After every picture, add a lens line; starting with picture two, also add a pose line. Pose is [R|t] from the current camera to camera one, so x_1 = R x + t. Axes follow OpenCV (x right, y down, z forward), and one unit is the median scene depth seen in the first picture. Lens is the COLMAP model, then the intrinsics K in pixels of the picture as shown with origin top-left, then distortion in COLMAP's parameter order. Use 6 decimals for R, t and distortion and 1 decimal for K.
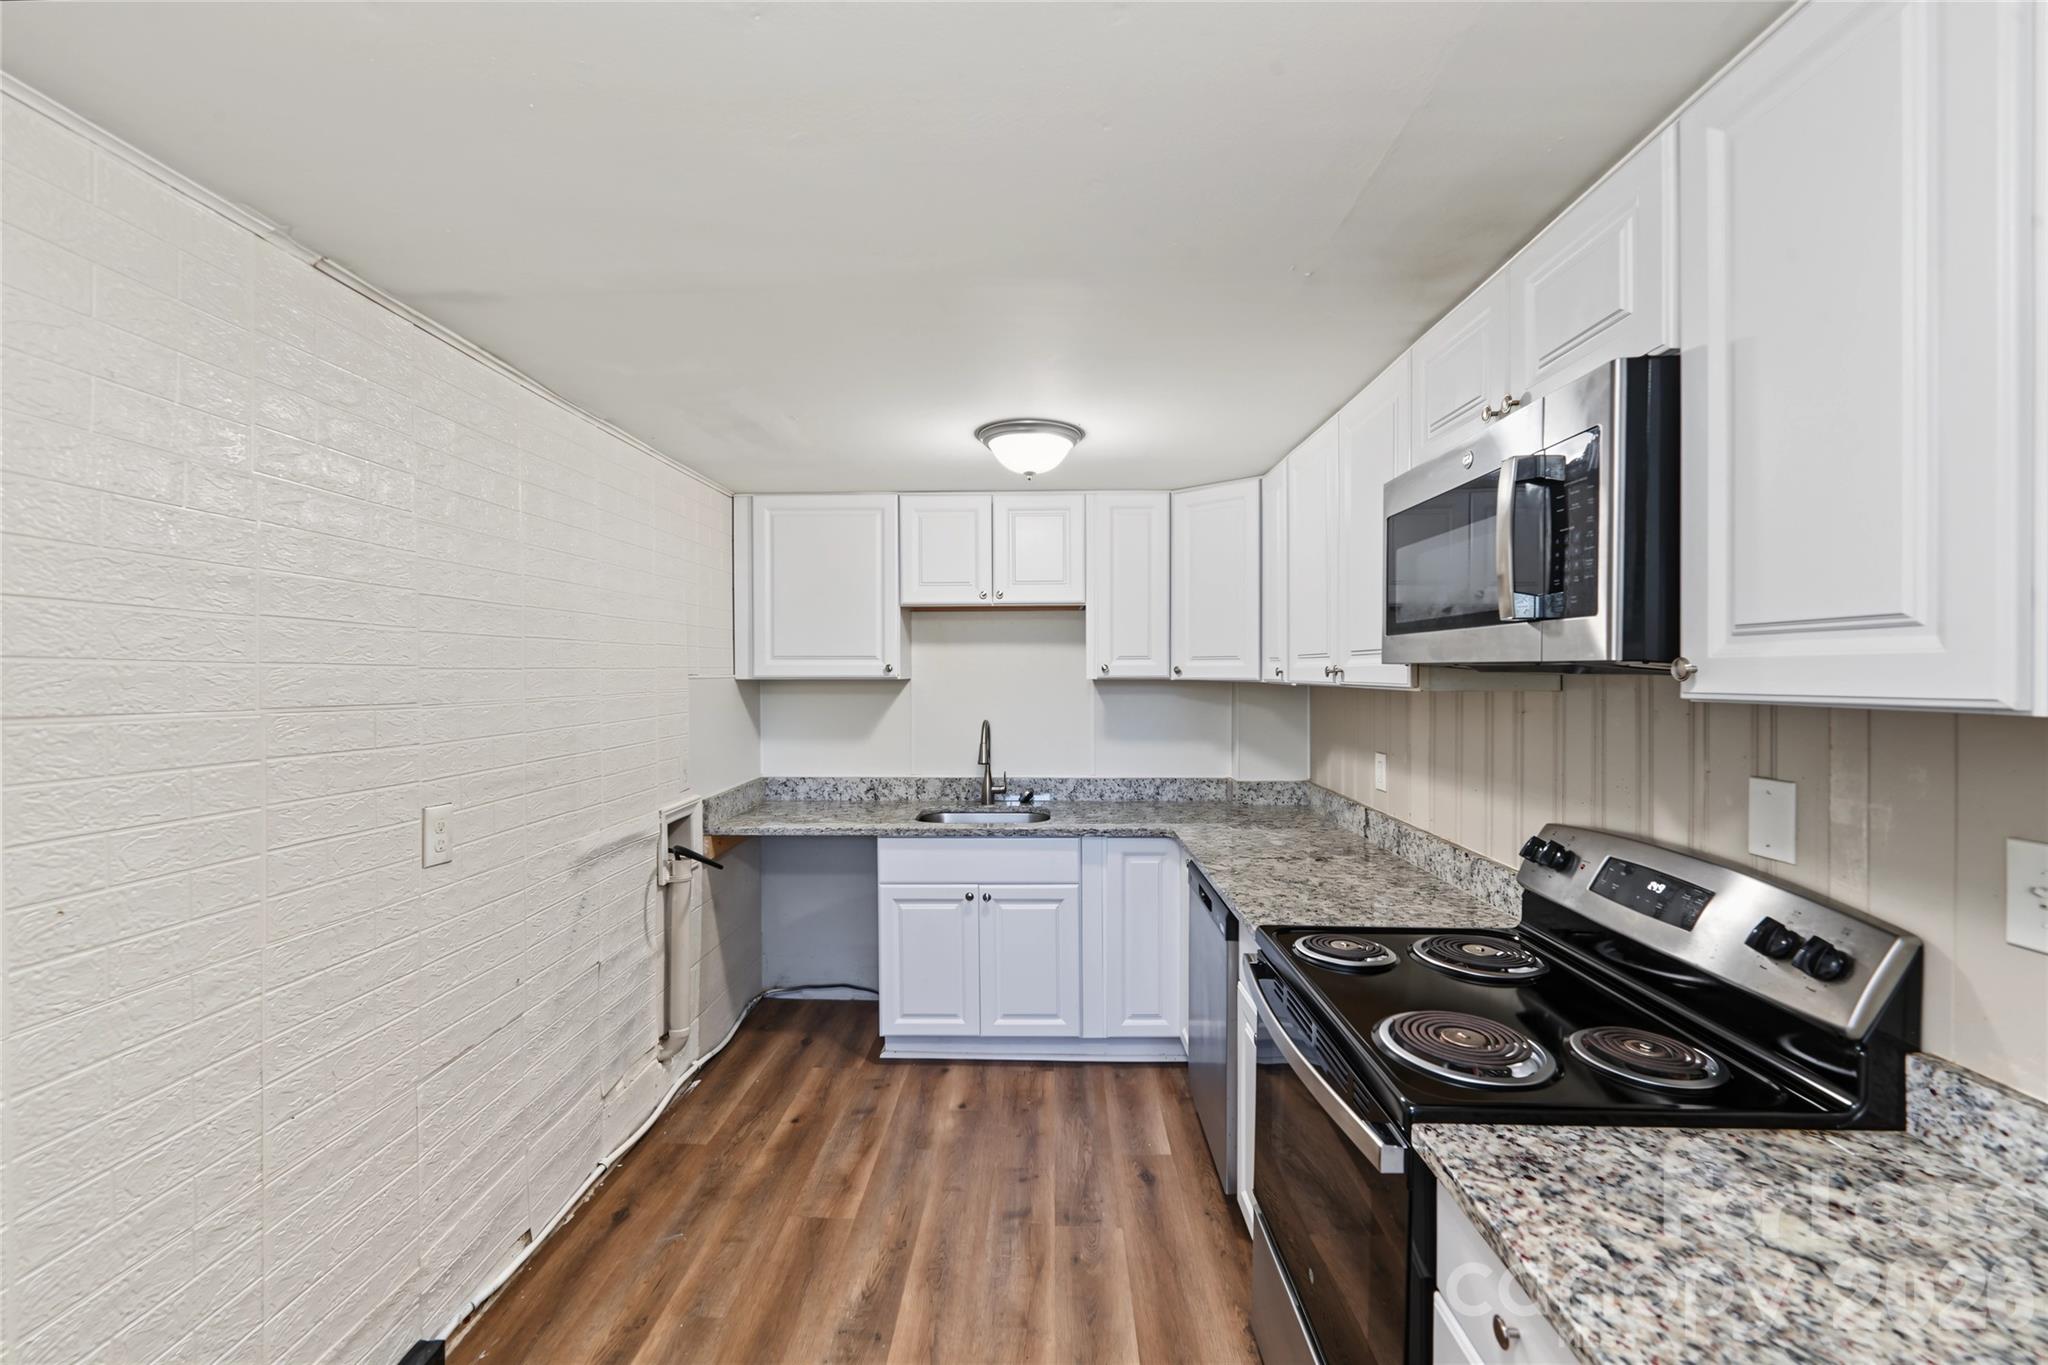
lens RADIAL K [[837.8, 0, 1027.3], [0, 837.8, 676.7], [0, 0, 1]] dist [0.001035, -0.000121]
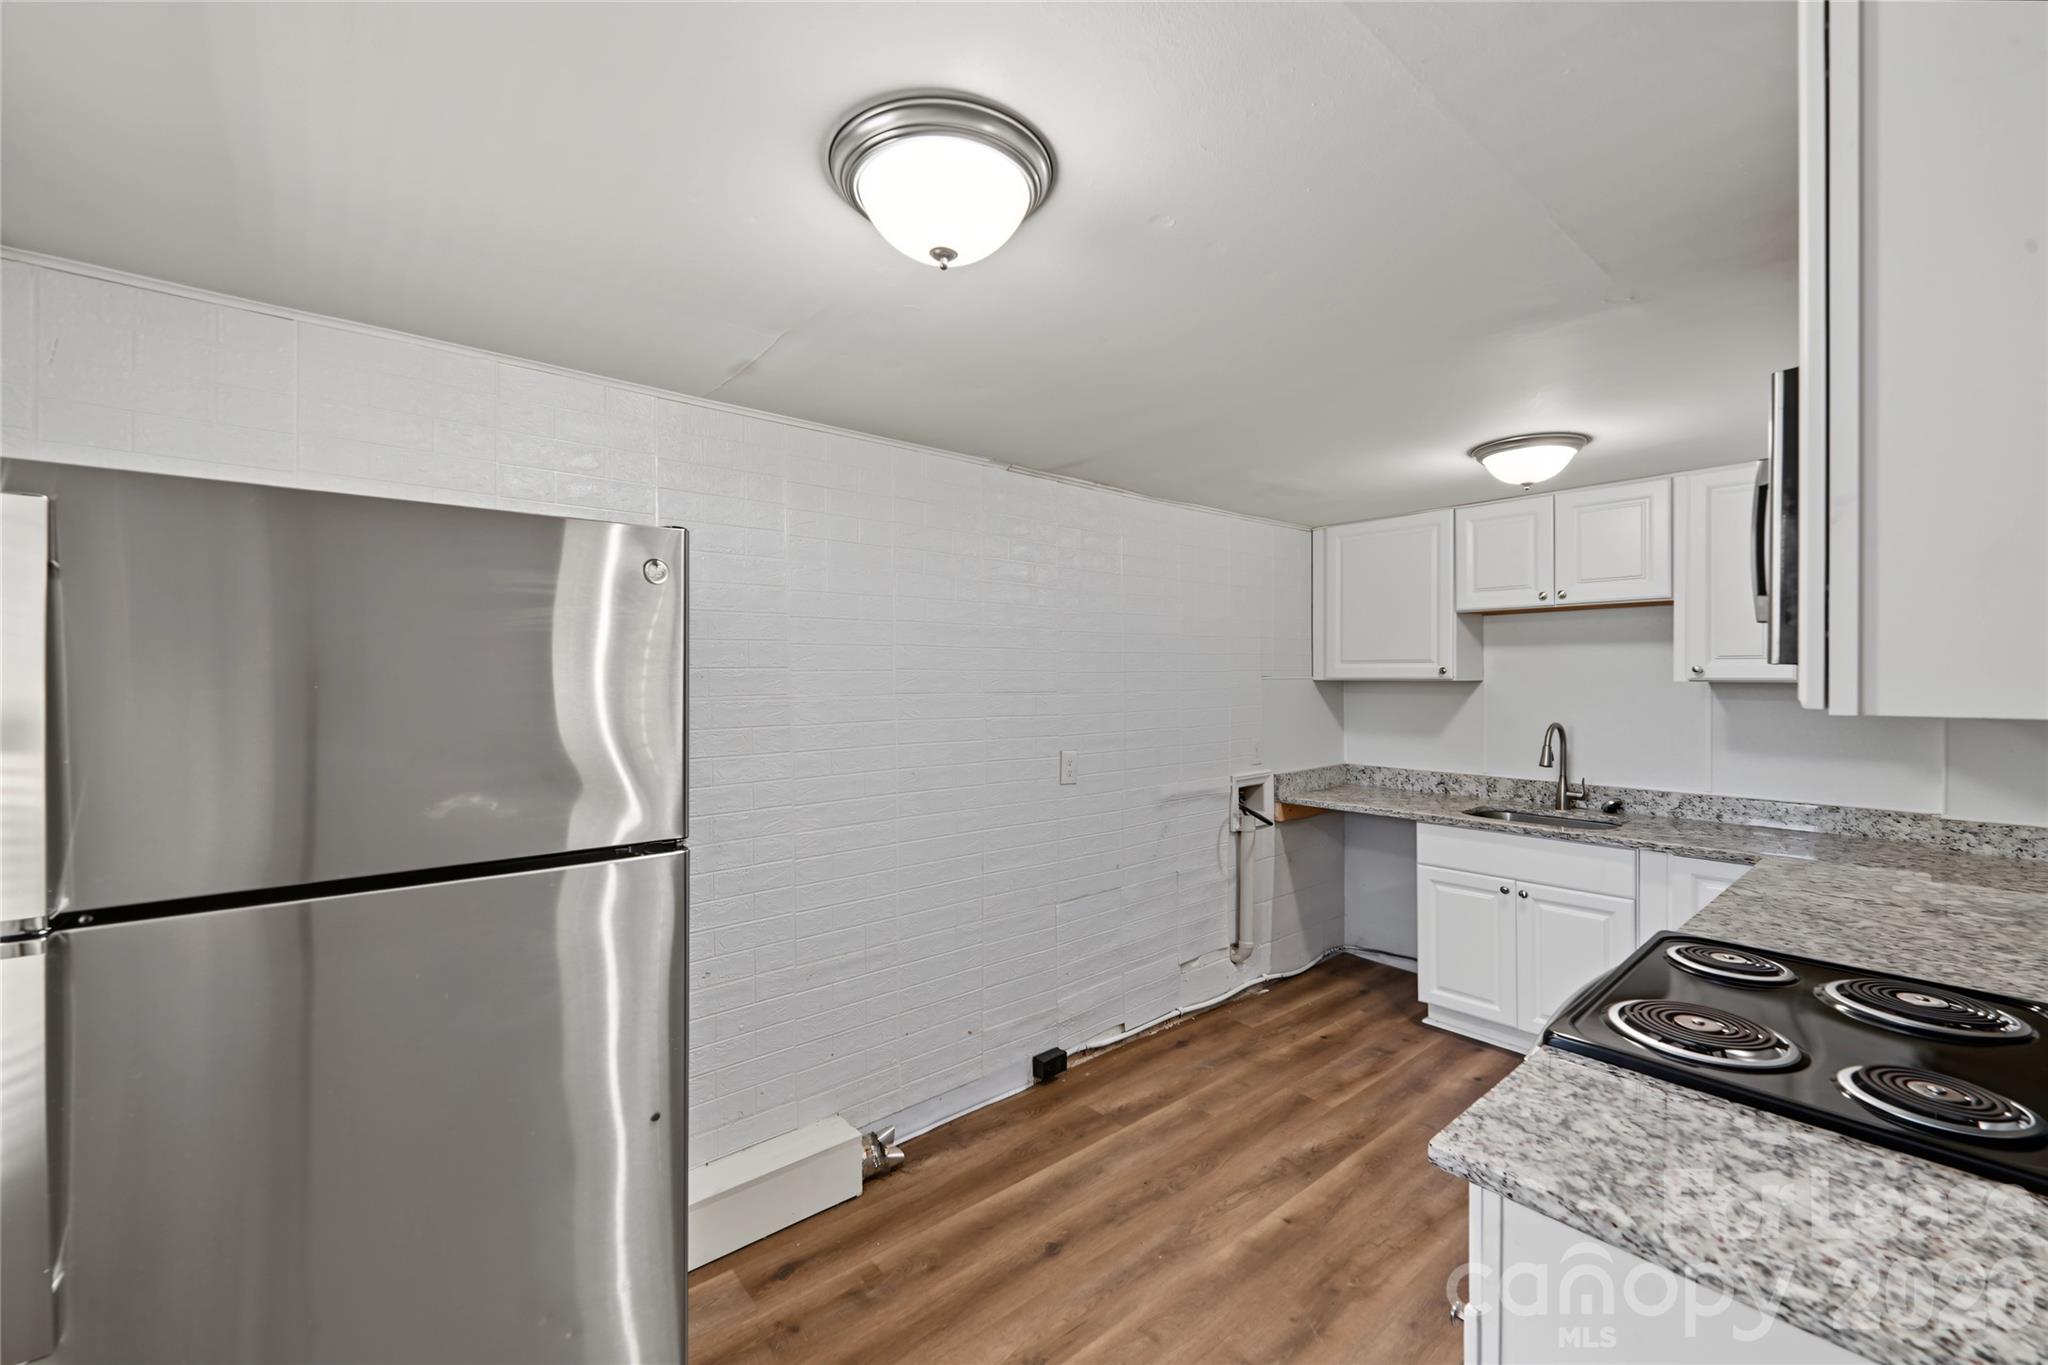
lens RADIAL K [[837.8, 0, 1027.3], [0, 837.8, 676.7], [0, 0, 1]] dist [0.001035, -0.000121]
pose [[0.667330, 0.001588, -0.744760, 0.315305], [-0.003166, 0.999995, -0.000704, 0.000635], [0.744755, 0.002827, 0.667332, -0.136804]]
